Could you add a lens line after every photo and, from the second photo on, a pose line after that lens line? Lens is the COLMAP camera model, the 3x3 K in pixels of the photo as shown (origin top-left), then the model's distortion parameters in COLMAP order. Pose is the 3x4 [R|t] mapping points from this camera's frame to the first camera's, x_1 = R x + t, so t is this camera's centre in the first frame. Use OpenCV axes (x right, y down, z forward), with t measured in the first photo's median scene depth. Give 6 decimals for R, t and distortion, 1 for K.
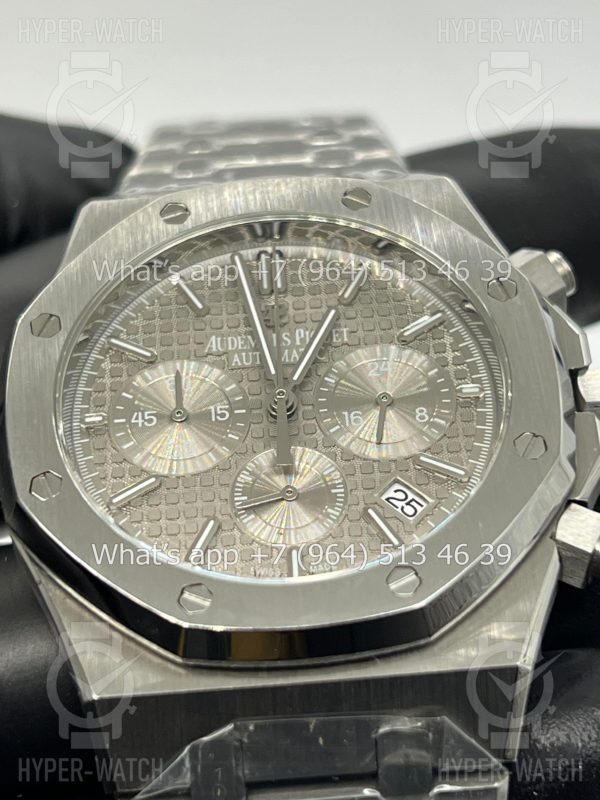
lens RADIAL K [[1881.5, 0, 300.0], [0, 1881.5, 400.0], [0, 0, 1]] dist [0.262100, -0.456333]
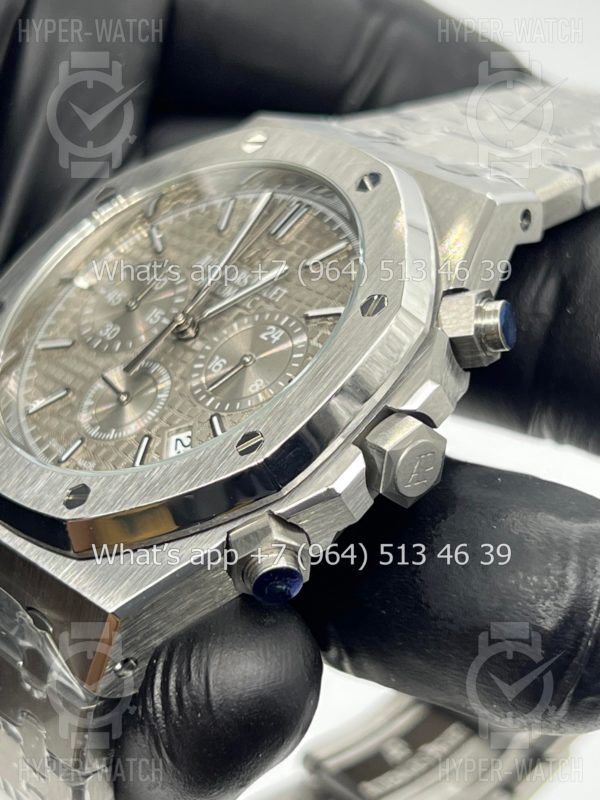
lens RADIAL K [[1881.5, 0, 300.0], [0, 1881.5, 400.0], [0, 0, 1]] dist [0.262100, -0.456333]
pose [[0.612184, 0.385552, -0.690349, 0.798346], [-0.344789, 0.915855, 0.205744, -0.206758], [0.711584, 0.112071, 0.693605, 0.293280]]
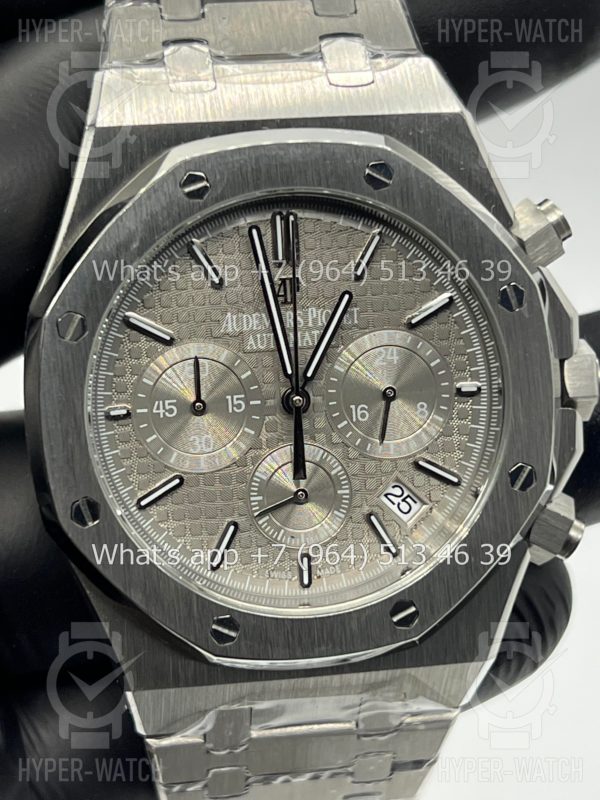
lens RADIAL K [[1881.5, 0, 300.0], [0, 1881.5, 400.0], [0, 0, 1]] dist [0.262100, -0.456333]
pose [[0.984144, 0.002034, 0.177362, -0.195343], [-0.112772, 0.778985, 0.616818, -0.652784], [-0.136908, -0.627039, 0.766863, 0.182826]]
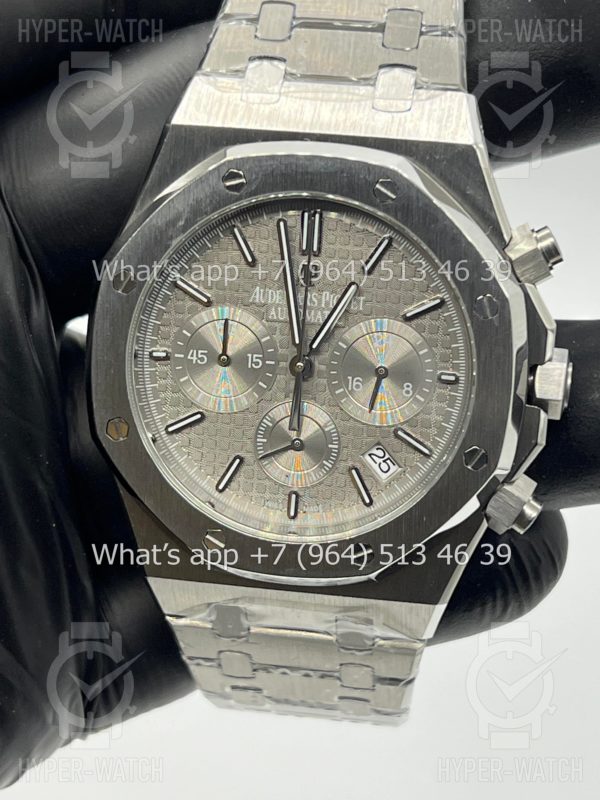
lens RADIAL K [[1881.5, 0, 300.0], [0, 1881.5, 400.0], [0, 0, 1]] dist [0.262100, -0.456333]
pose [[0.984627, 0.148762, -0.091539, 0.110611], [-0.048142, 0.734899, 0.676465, -0.851791], [0.167905, -0.661659, 0.730763, 0.039893]]
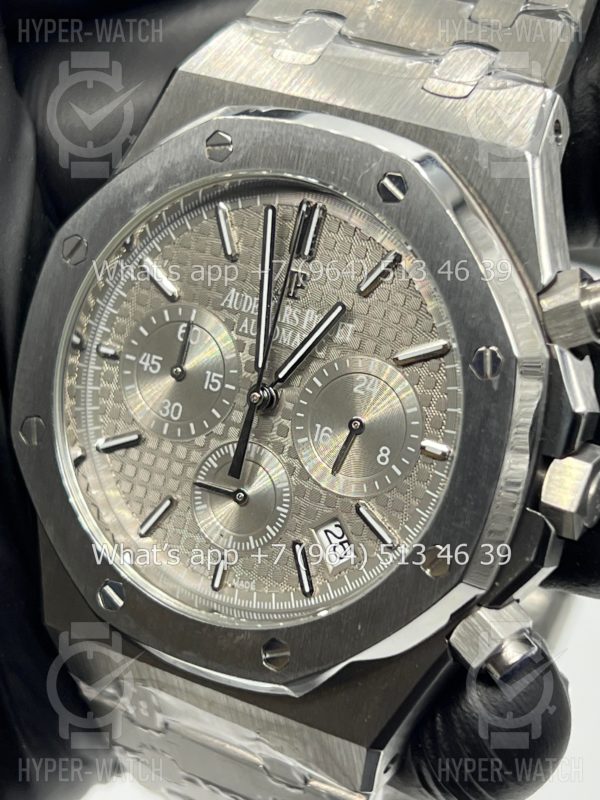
lens RADIAL K [[1881.5, 0, 300.0], [0, 1881.5, 400.0], [0, 0, 1]] dist [0.262100, -0.456333]
pose [[0.863180, 0.331055, -0.381213, 0.387115], [-0.019802, 0.776648, 0.629624, -0.624057], [0.504509, -0.535930, 0.676942, 0.332240]]
